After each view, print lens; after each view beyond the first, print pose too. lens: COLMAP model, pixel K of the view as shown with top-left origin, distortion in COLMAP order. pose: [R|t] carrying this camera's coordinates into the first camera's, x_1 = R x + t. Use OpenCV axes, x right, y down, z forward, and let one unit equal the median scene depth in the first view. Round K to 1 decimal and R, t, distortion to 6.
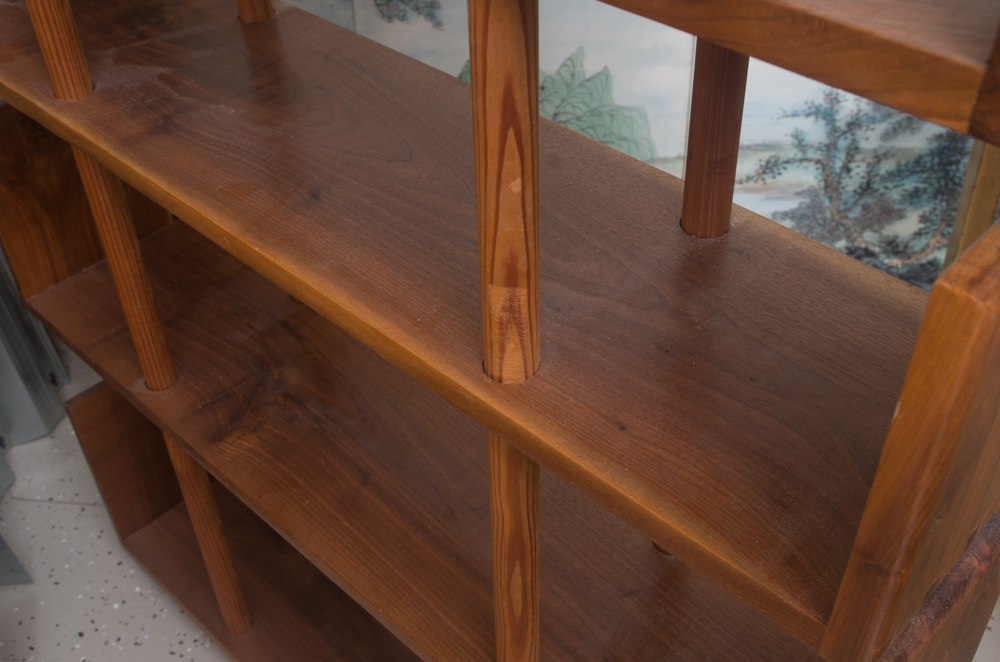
lens RADIAL K [[1127.6, 0, 494.8], [0, 1127.6, 329.1], [0, 0, 1]] dist [-0.046364, 0.017441]
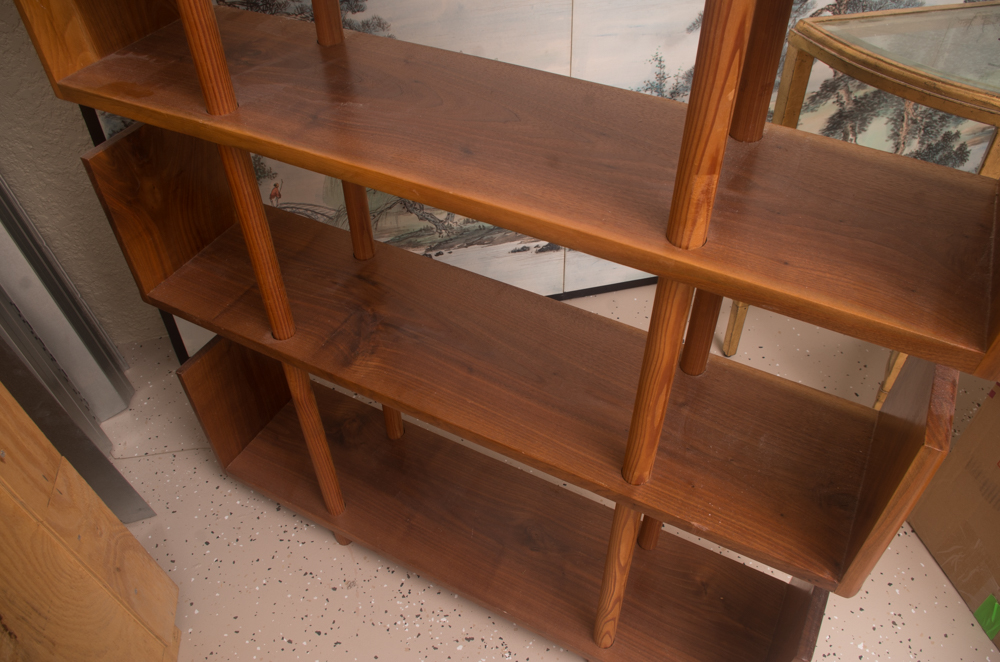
lens RADIAL K [[768.0, 0, 500.0], [0, 768.0, 331.0], [0, 0, 1]] dist [-0.080499, 0.011921]
pose [[0.959053, -0.181457, 0.217463, -0.192557], [0.168816, 0.982750, 0.075526, 0.015427], [-0.227417, -0.035722, 0.973142, 0.053301]]
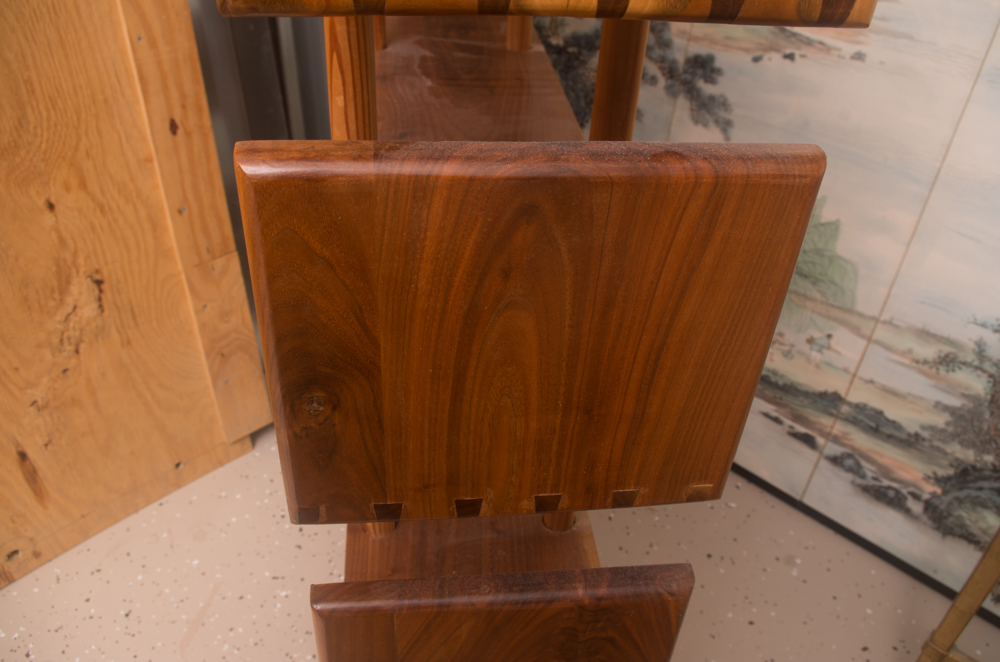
lens RADIAL K [[823.7, 0, 496.4], [0, 823.7, 319.0], [0, 0, 1]] dist [-0.104506, 0.072602]
pose [[0.766453, 0.436672, -0.471027, 0.279750], [-0.469531, 0.881322, 0.053024, -0.013395], [0.438281, 0.180521, 0.880524, 0.097943]]
